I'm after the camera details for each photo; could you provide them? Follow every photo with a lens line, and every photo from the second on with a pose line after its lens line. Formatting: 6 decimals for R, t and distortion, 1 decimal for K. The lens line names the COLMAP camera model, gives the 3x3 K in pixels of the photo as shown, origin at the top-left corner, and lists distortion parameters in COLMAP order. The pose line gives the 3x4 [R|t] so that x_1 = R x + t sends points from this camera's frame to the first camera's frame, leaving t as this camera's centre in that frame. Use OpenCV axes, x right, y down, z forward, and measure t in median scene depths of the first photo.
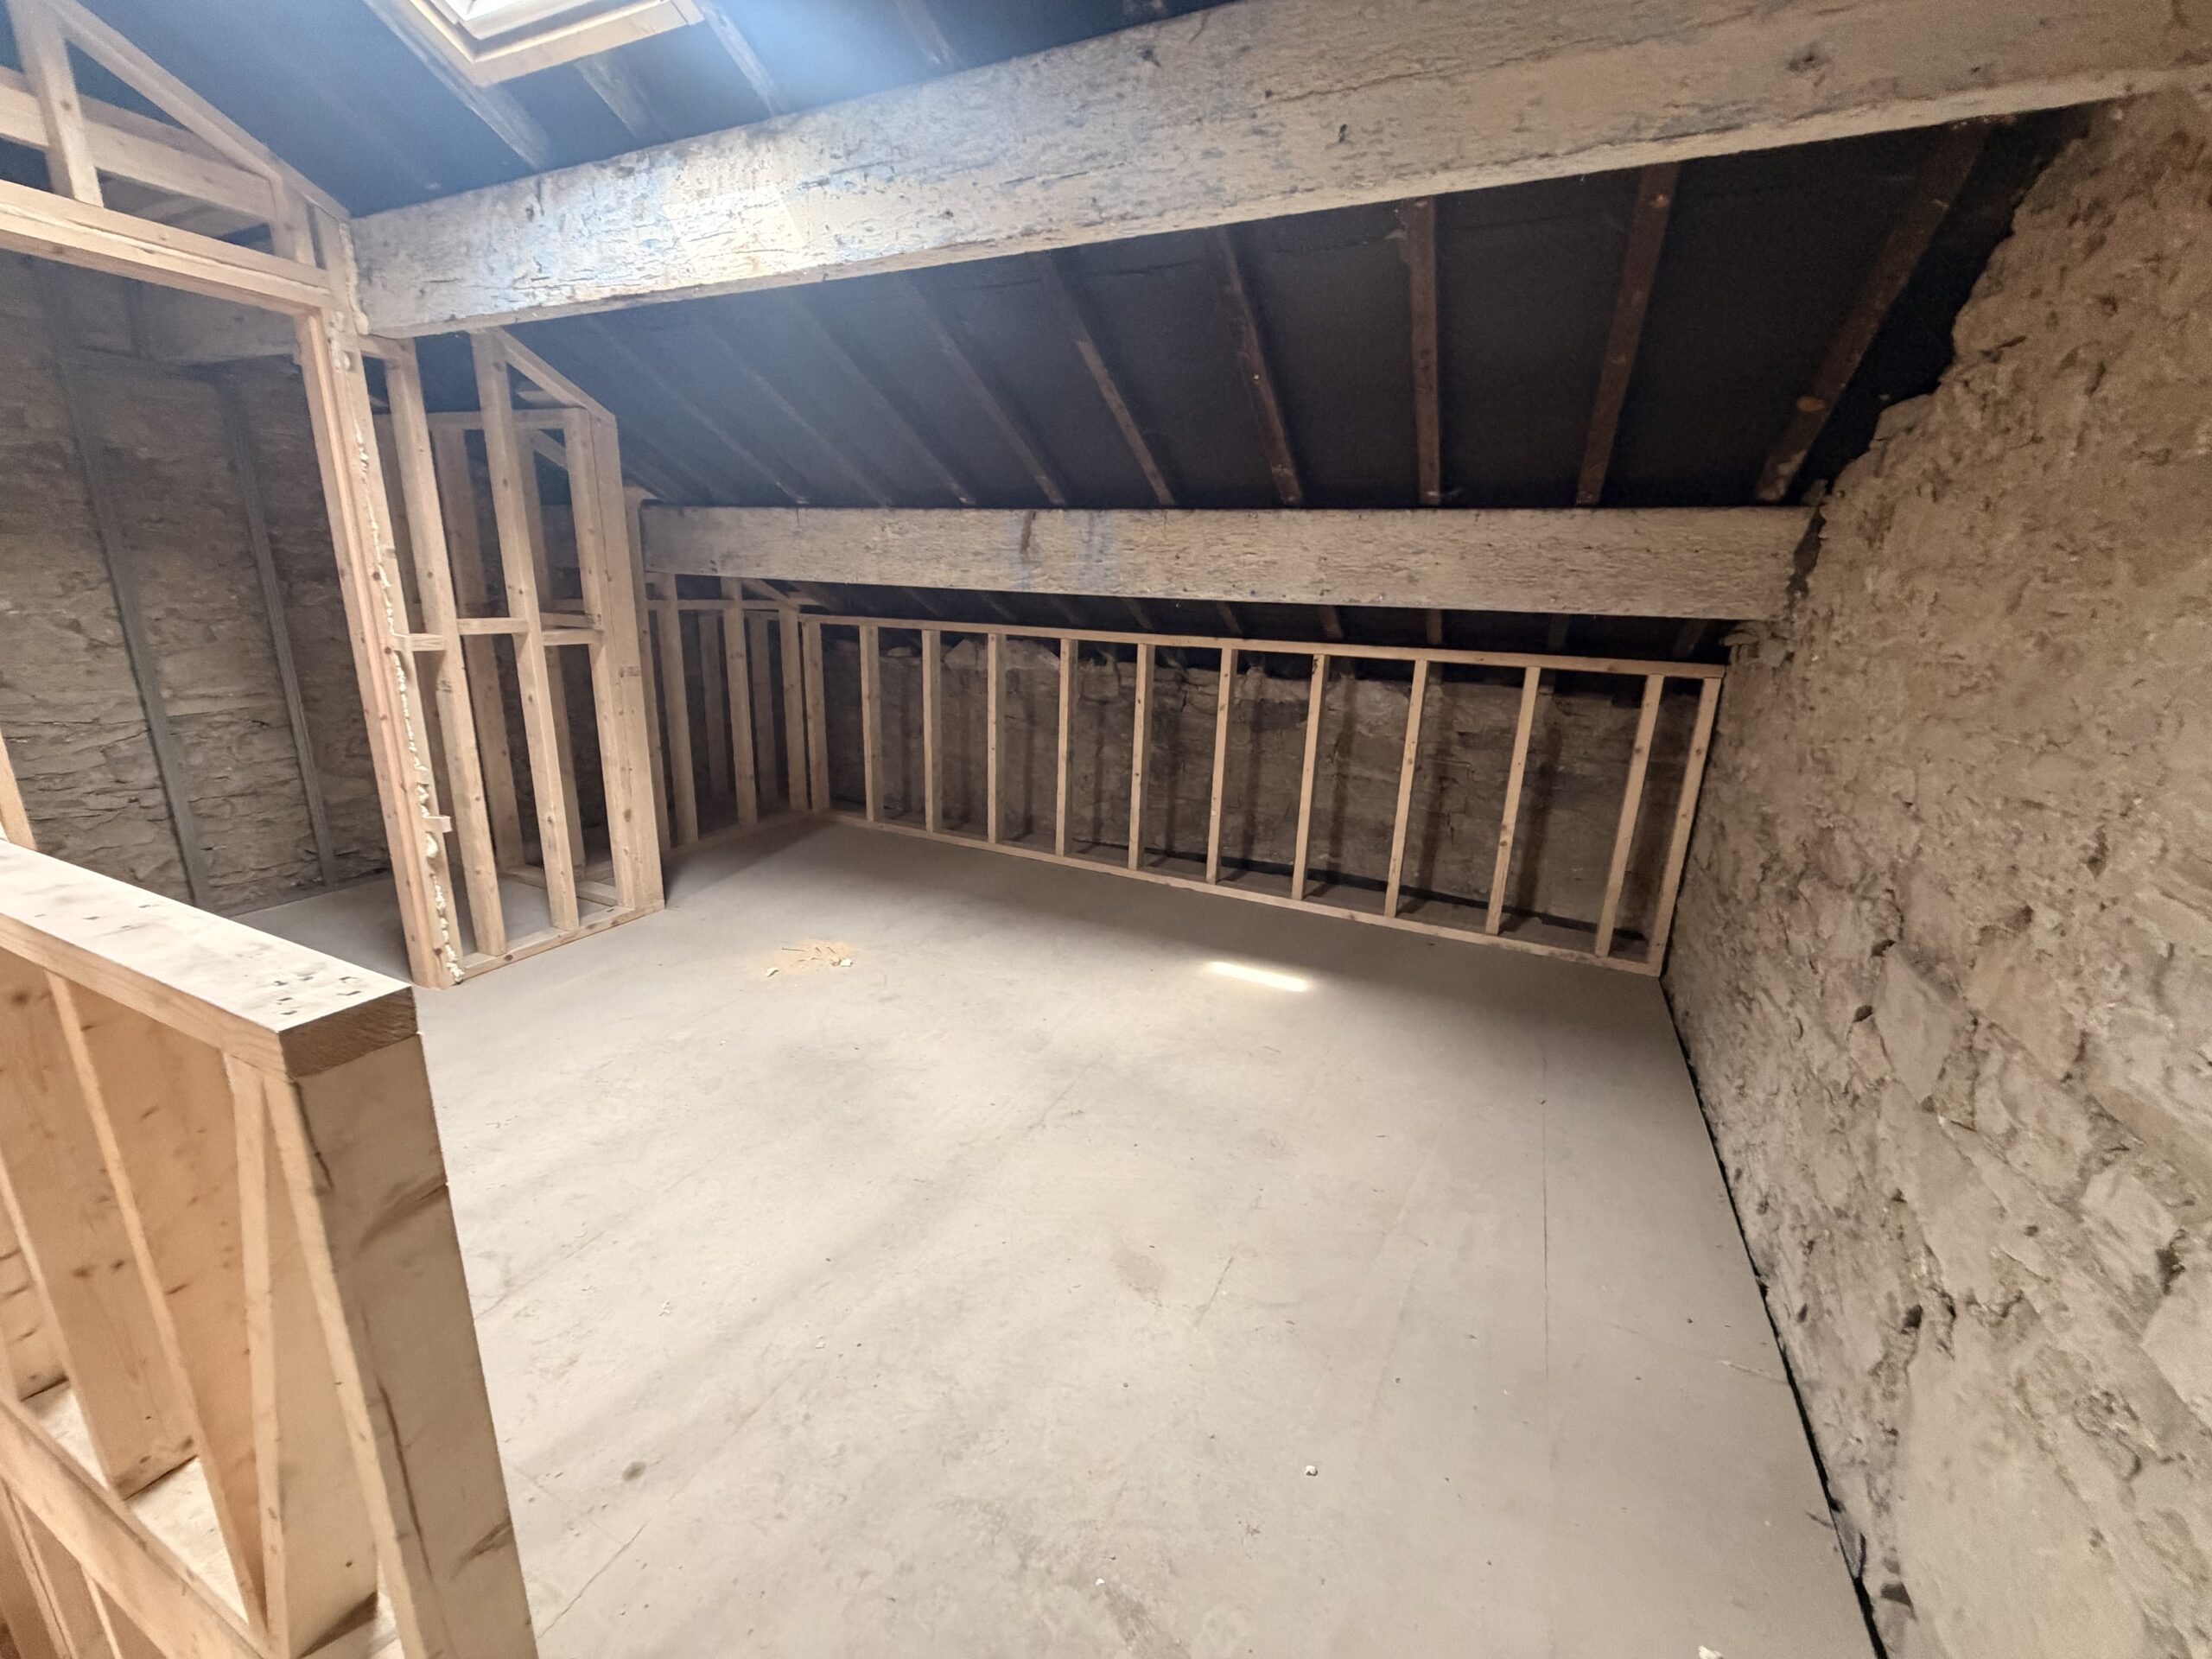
lens RADIAL K [[879.3, 0, 1099.9], [0, 879.3, 828.9], [0, 0, 1]] dist [-0.000112, 0.000212]
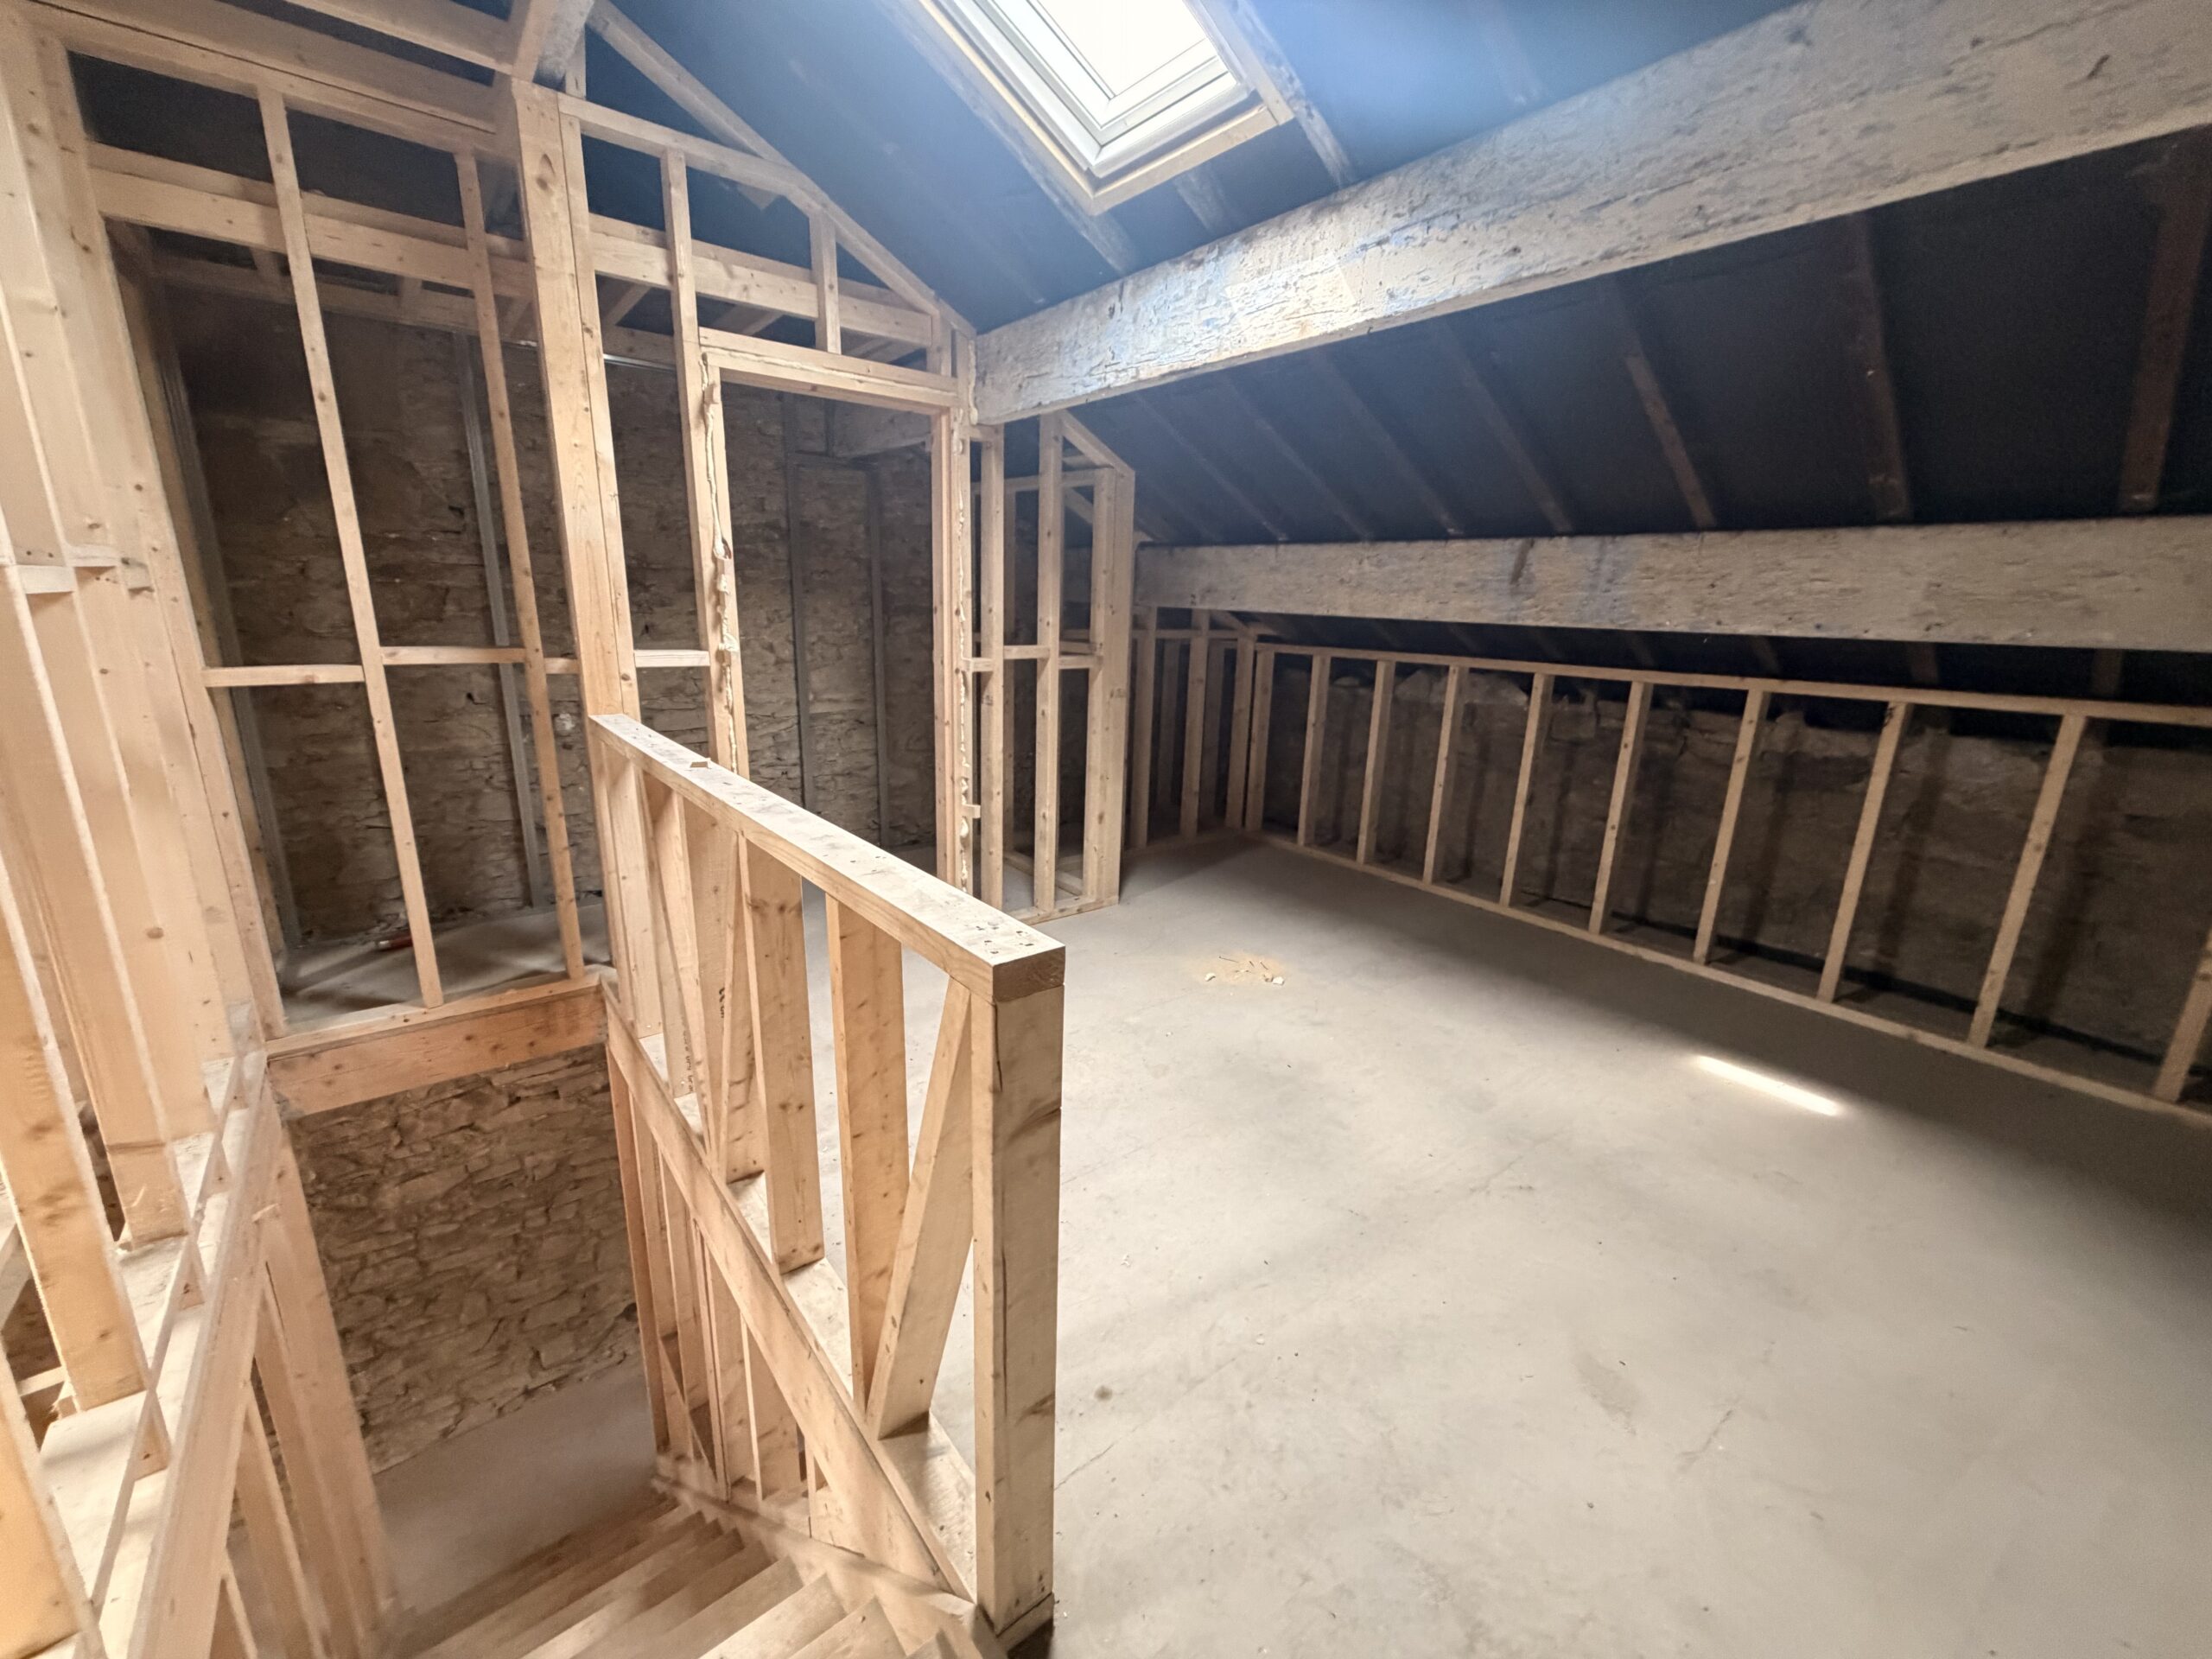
lens RADIAL K [[879.3, 0, 1096.6], [0, 879.3, 828.6], [0, 0, 1]] dist [-0.000112, 0.000212]
pose [[0.895692, 0.102125, -0.432788, -0.059474], [-0.114673, 0.993399, -0.002914, 0.002529], [0.429634, 0.052240, 0.901491, -0.036969]]
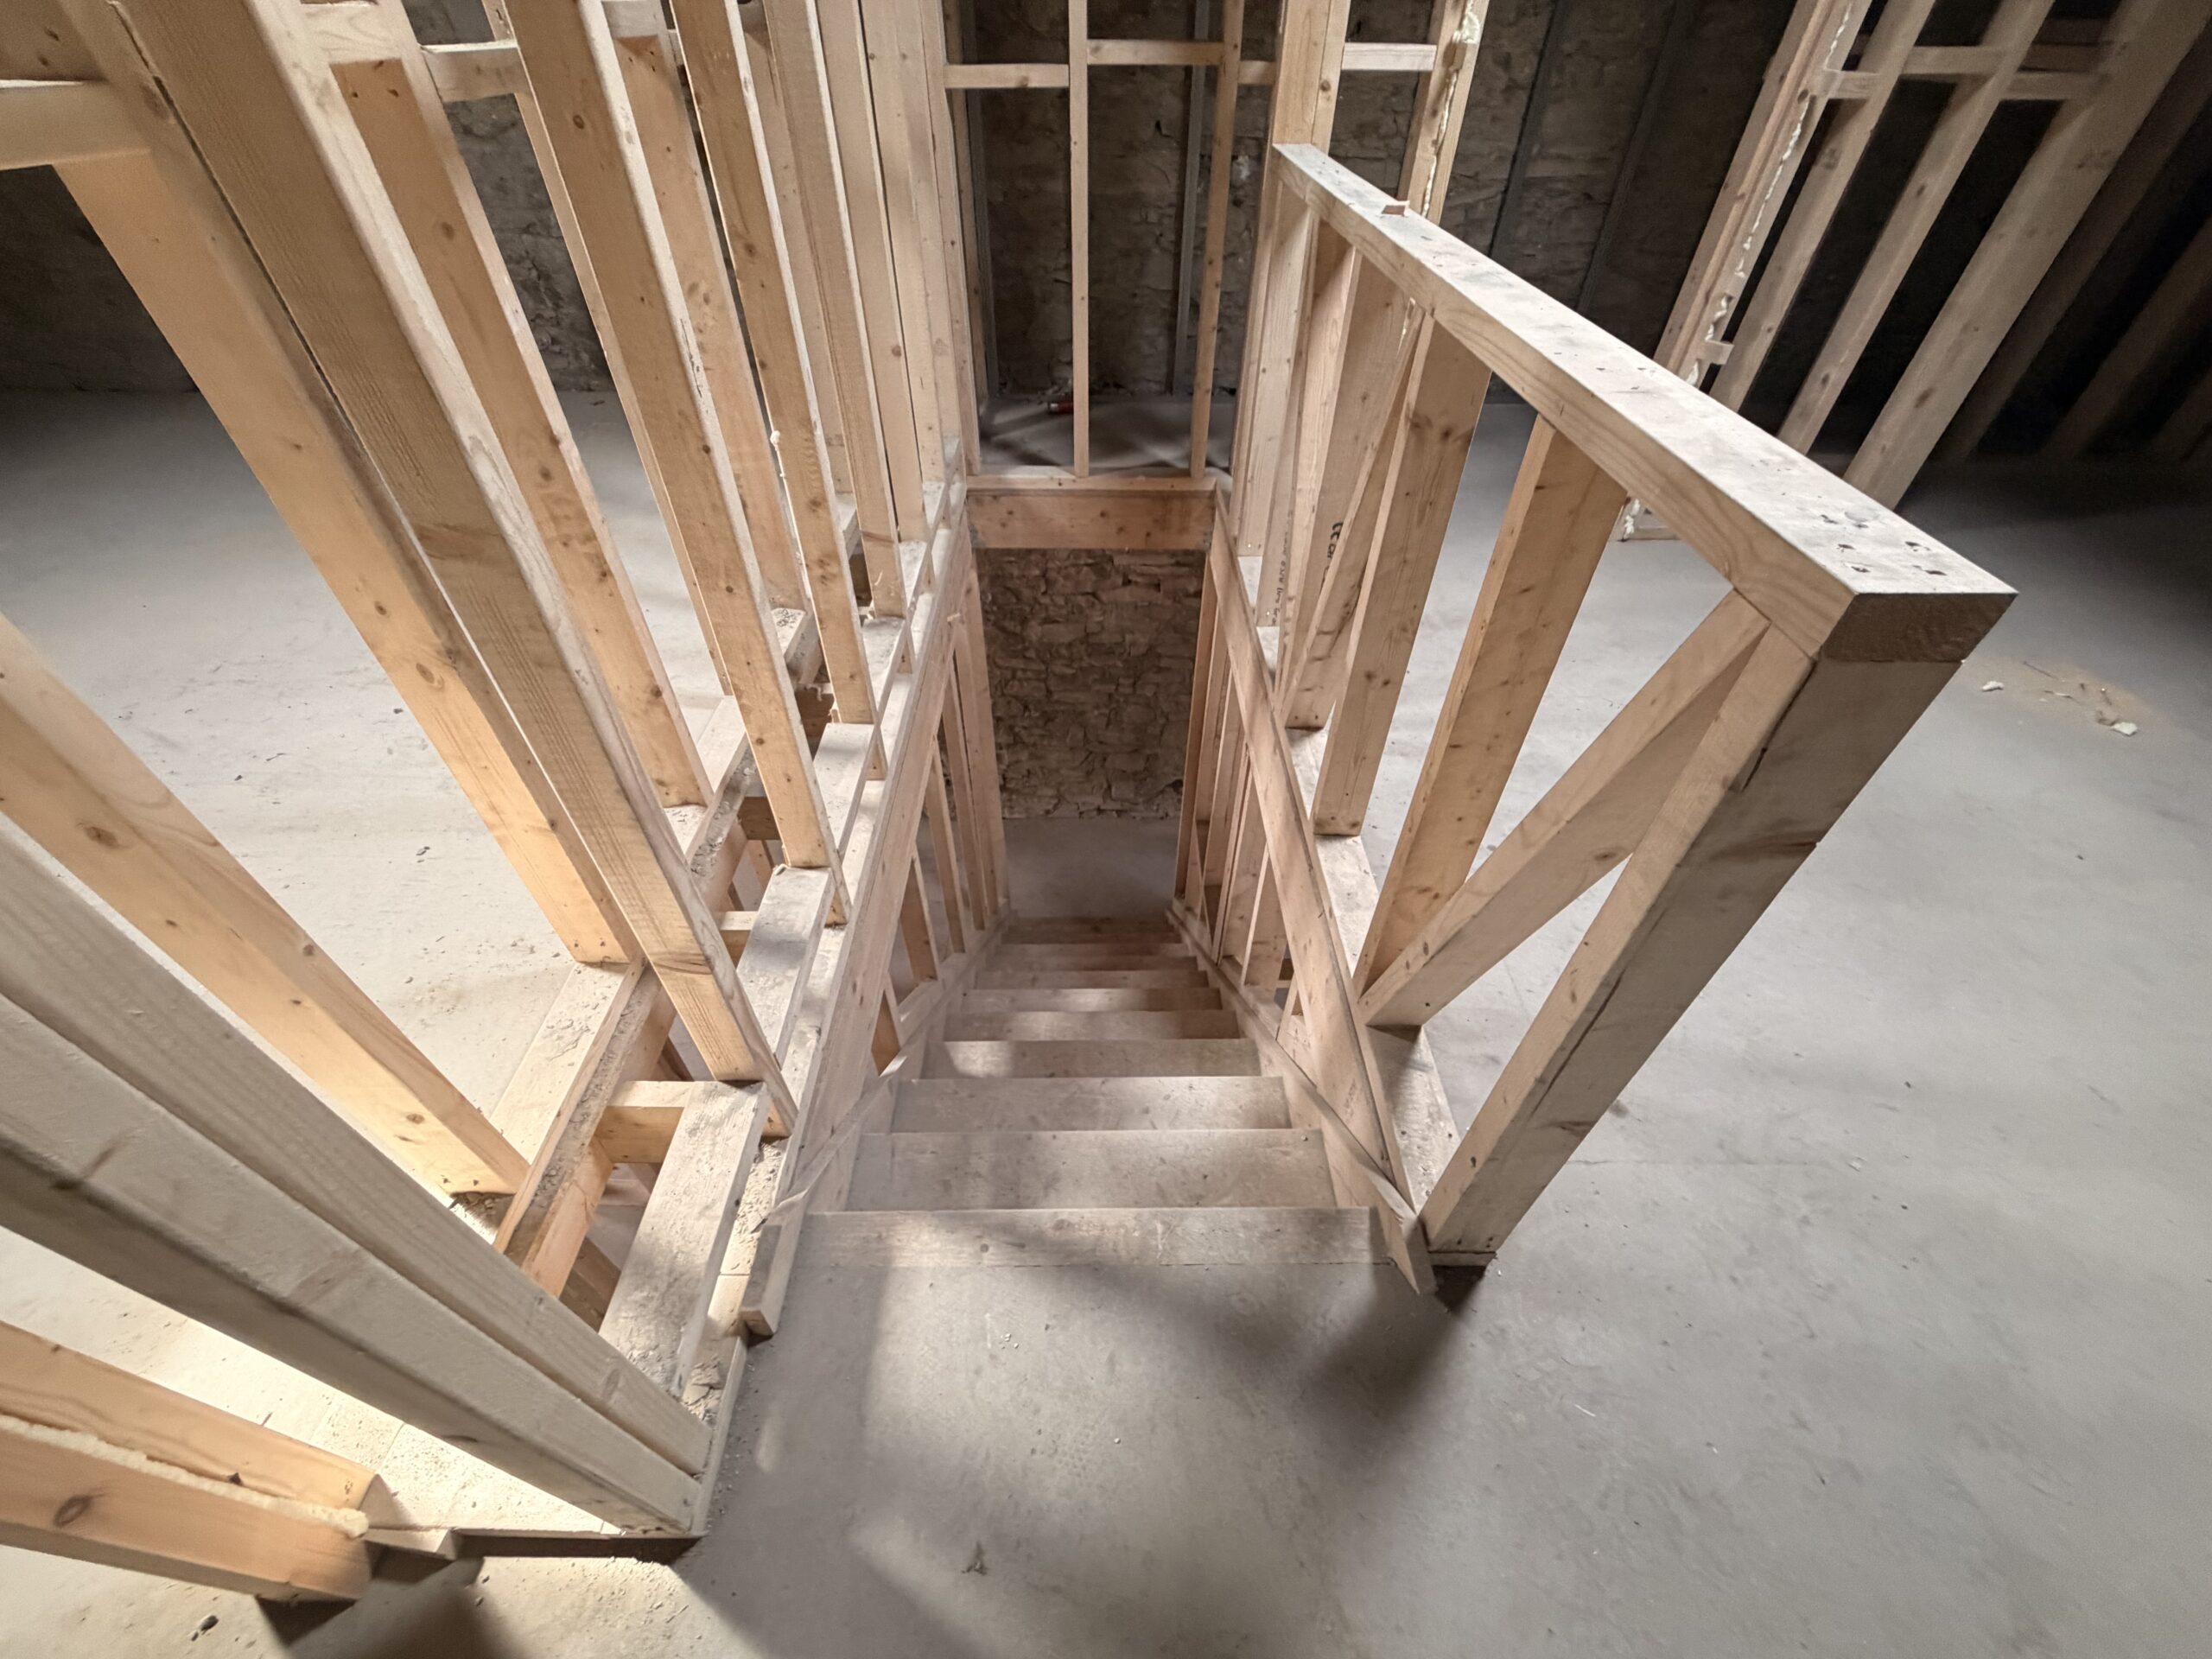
lens RADIAL K [[879.3, 0, 1097.0], [0, 879.3, 828.2], [0, 0, 1]] dist [-0.000112, 0.000212]
pose [[0.427255, 0.594058, -0.681577, -0.146875], [-0.231228, 0.800573, 0.552826, 0.032145], [0.874064, -0.078598, 0.479411, 0.017595]]
